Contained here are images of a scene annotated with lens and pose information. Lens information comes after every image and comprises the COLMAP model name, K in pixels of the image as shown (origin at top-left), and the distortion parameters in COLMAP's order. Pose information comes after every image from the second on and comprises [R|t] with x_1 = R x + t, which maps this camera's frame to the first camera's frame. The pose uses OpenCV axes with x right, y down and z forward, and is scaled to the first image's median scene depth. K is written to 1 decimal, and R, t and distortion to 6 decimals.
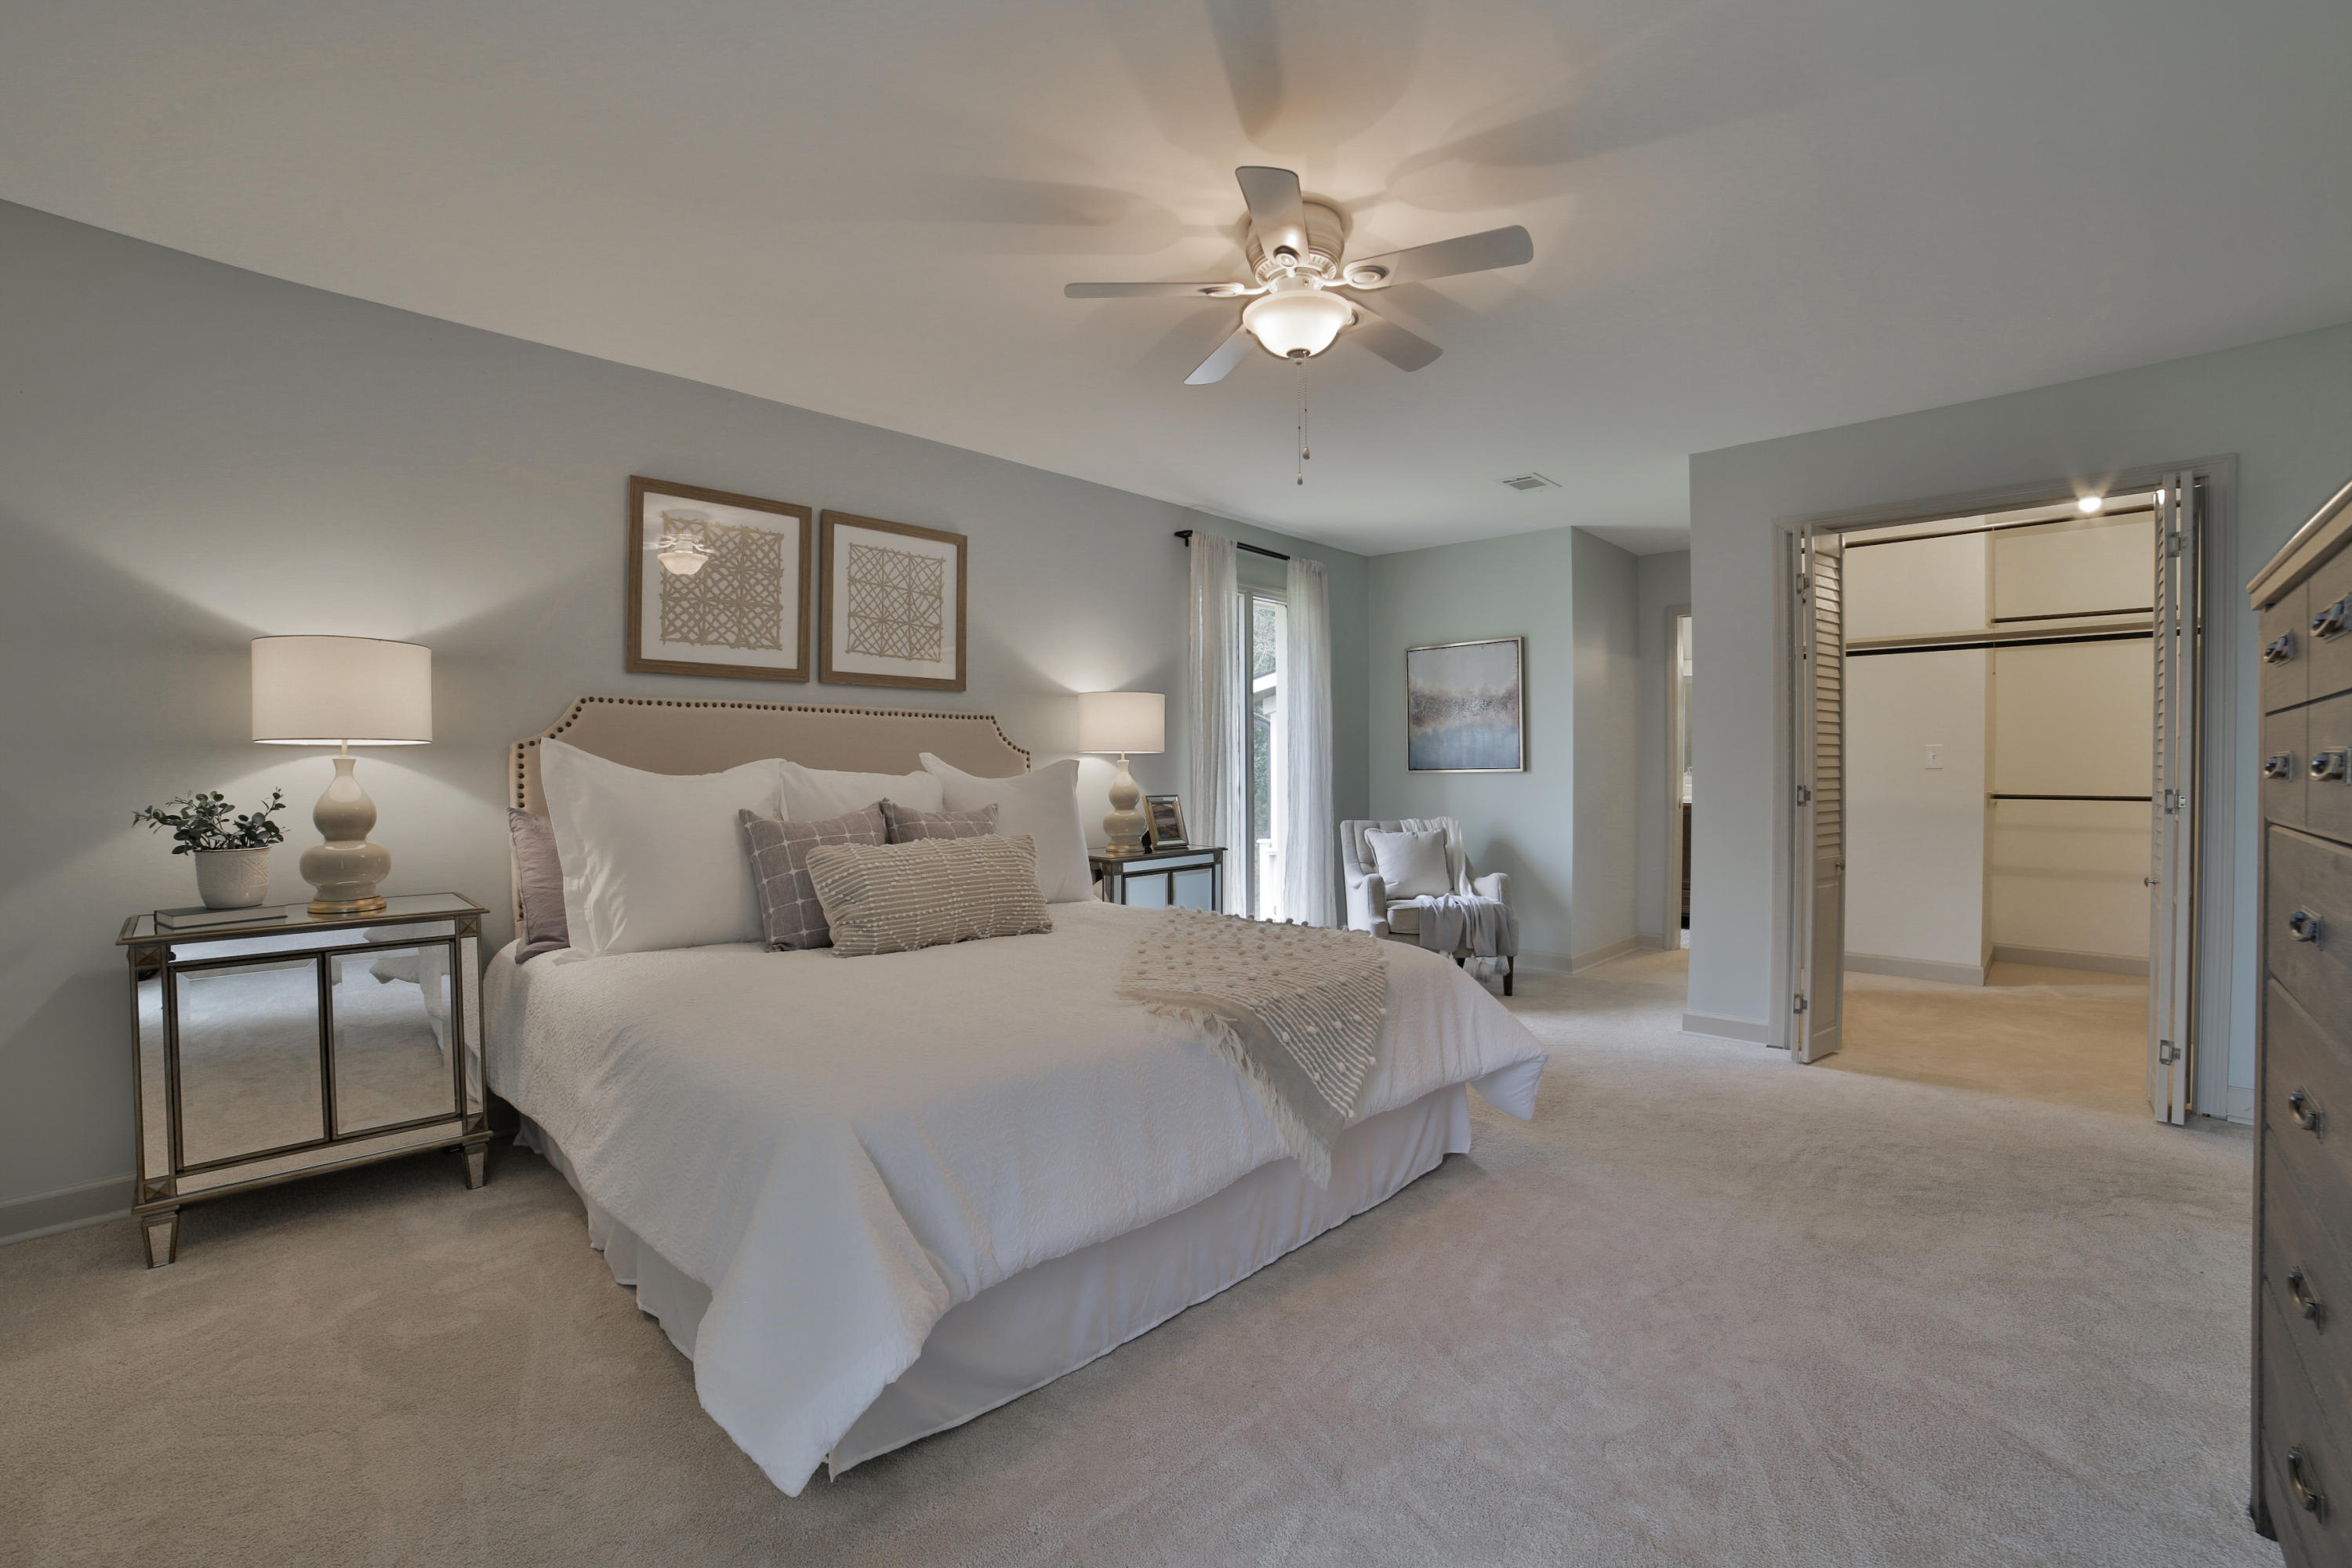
lens RADIAL K [[1013.0, 0, 1174.2], [0, 1013.0, 788.7], [0, 0, 1]] dist [-0.110514, 0.033028]
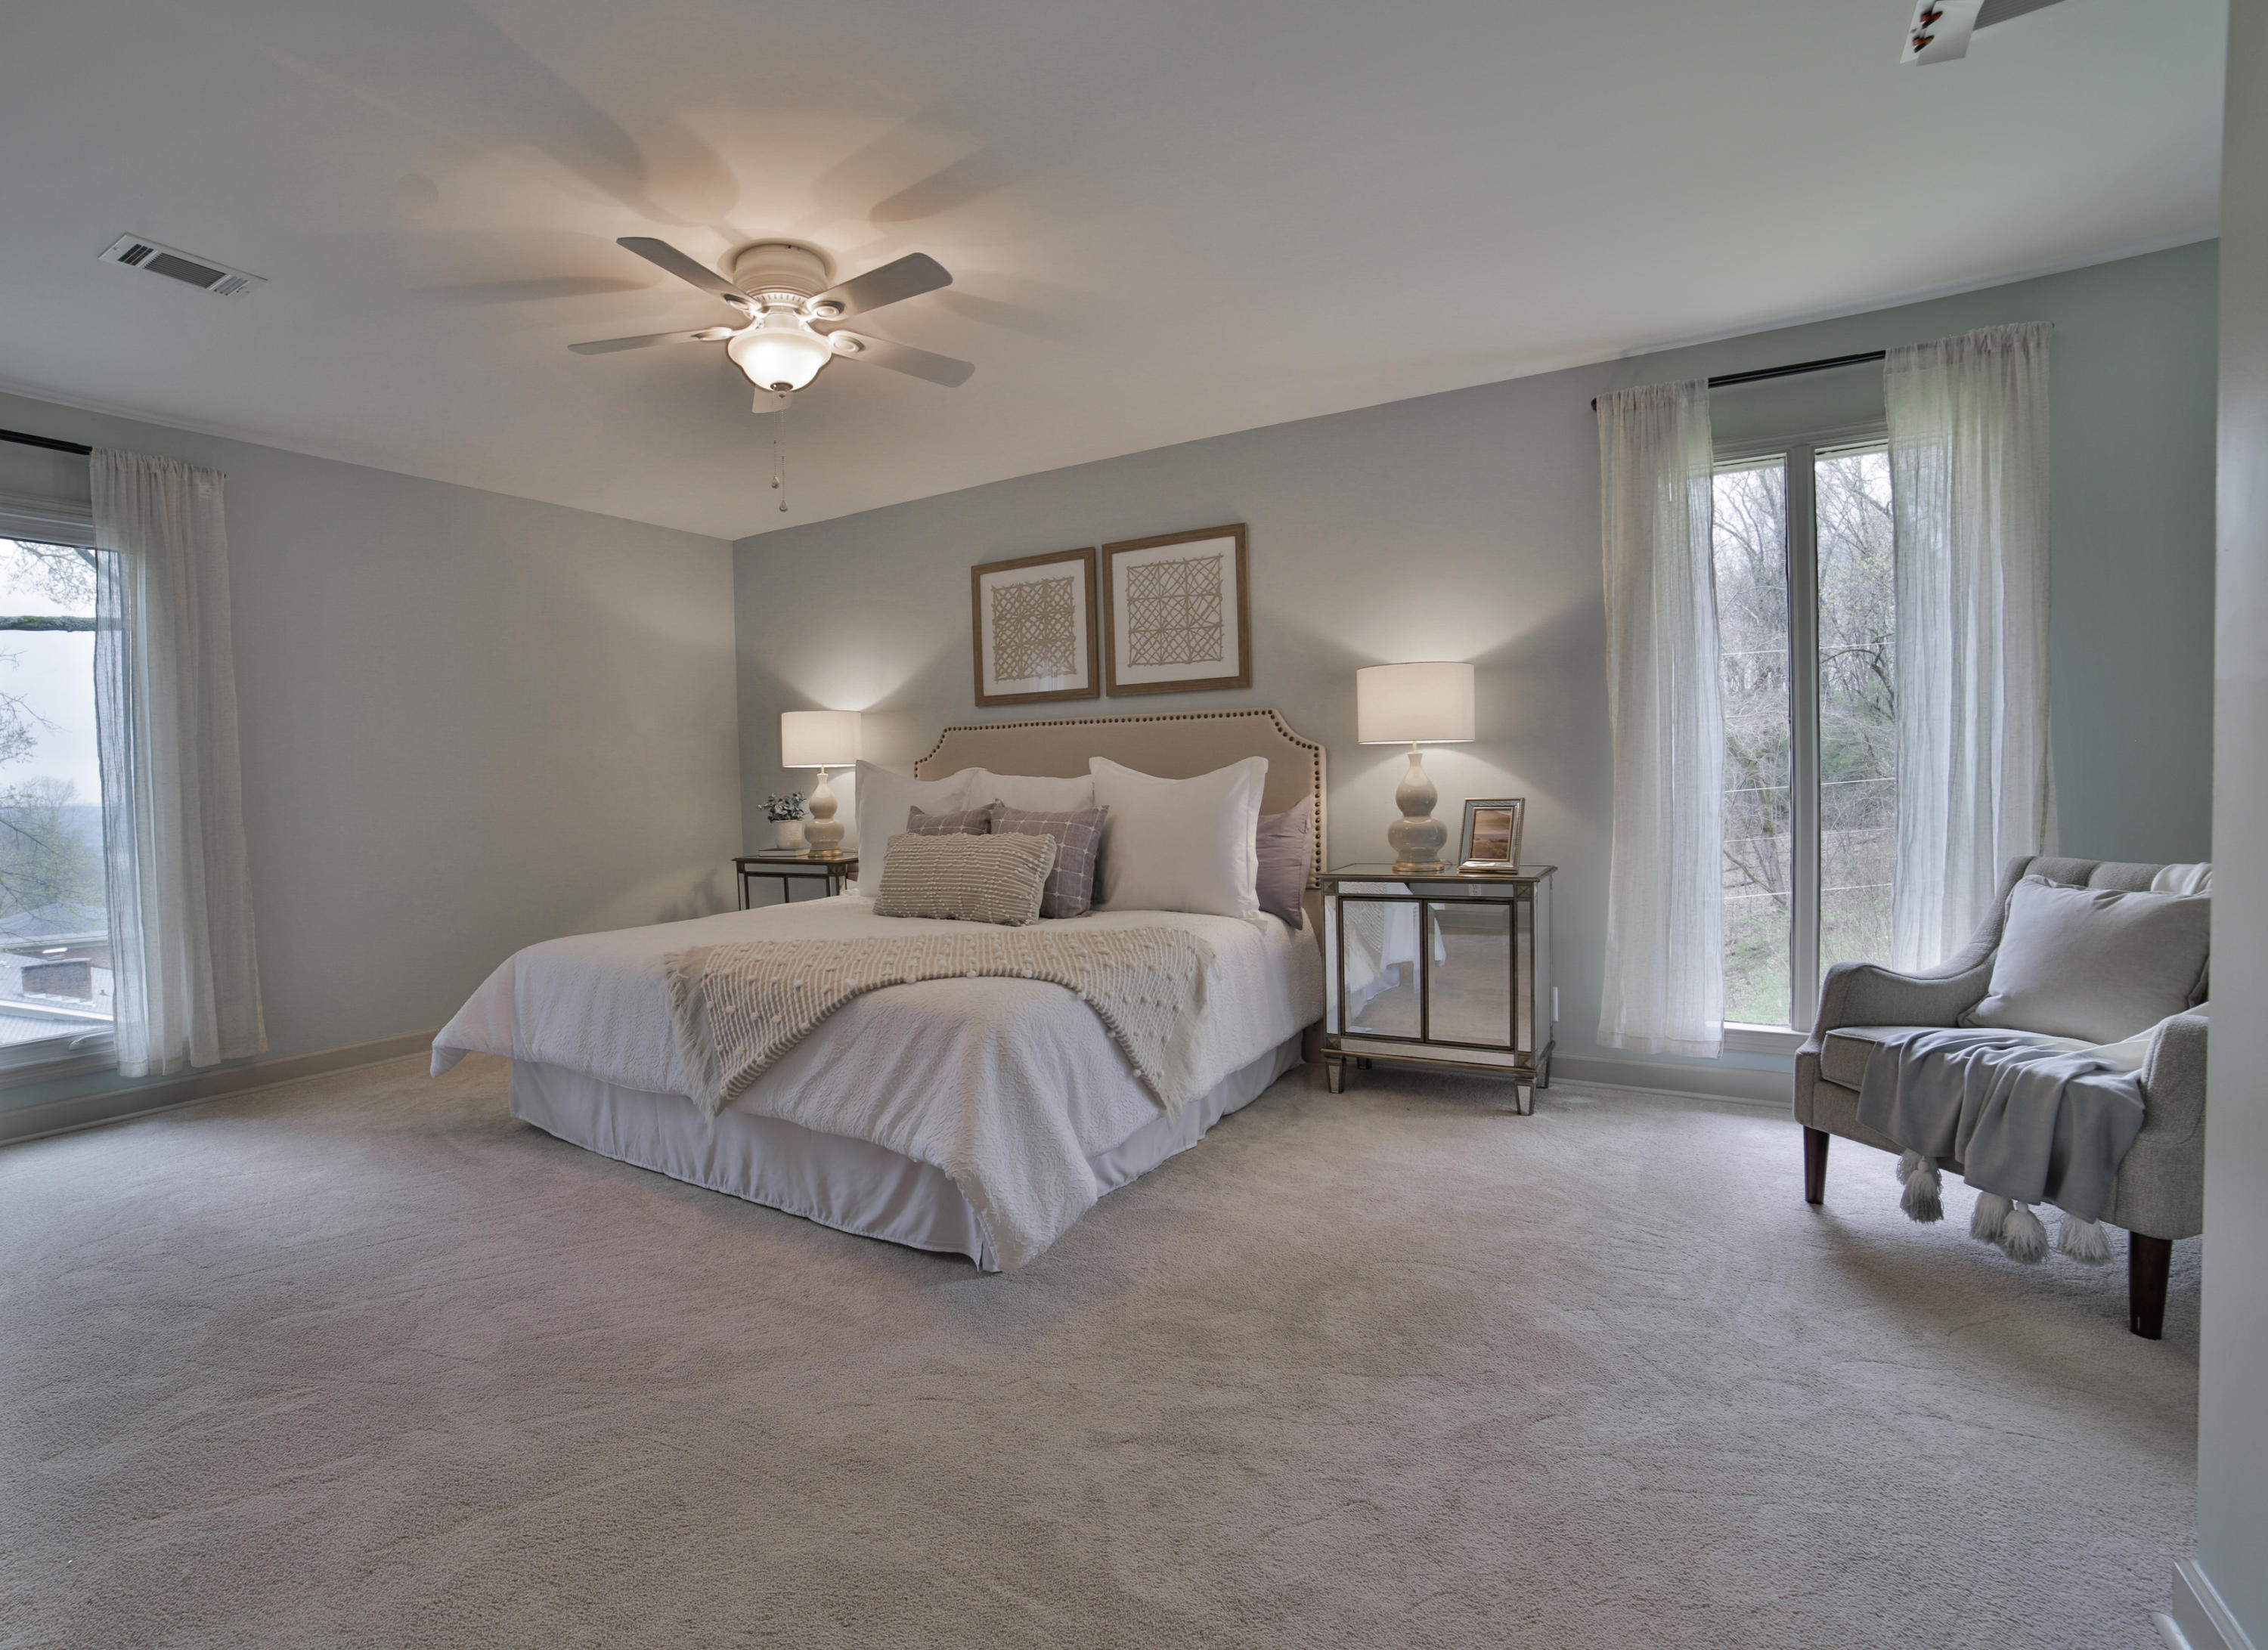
lens RADIAL K [[956.4, 0, 1165.9], [0, 956.4, 826.5], [0, 0, 1]] dist [-0.060533, 0.000102]
pose [[0.282030, 0.048831, -0.958162, 0.668078], [0.011018, 0.998473, 0.054128, -0.013765], [0.959342, -0.025823, 0.281062, 0.684119]]
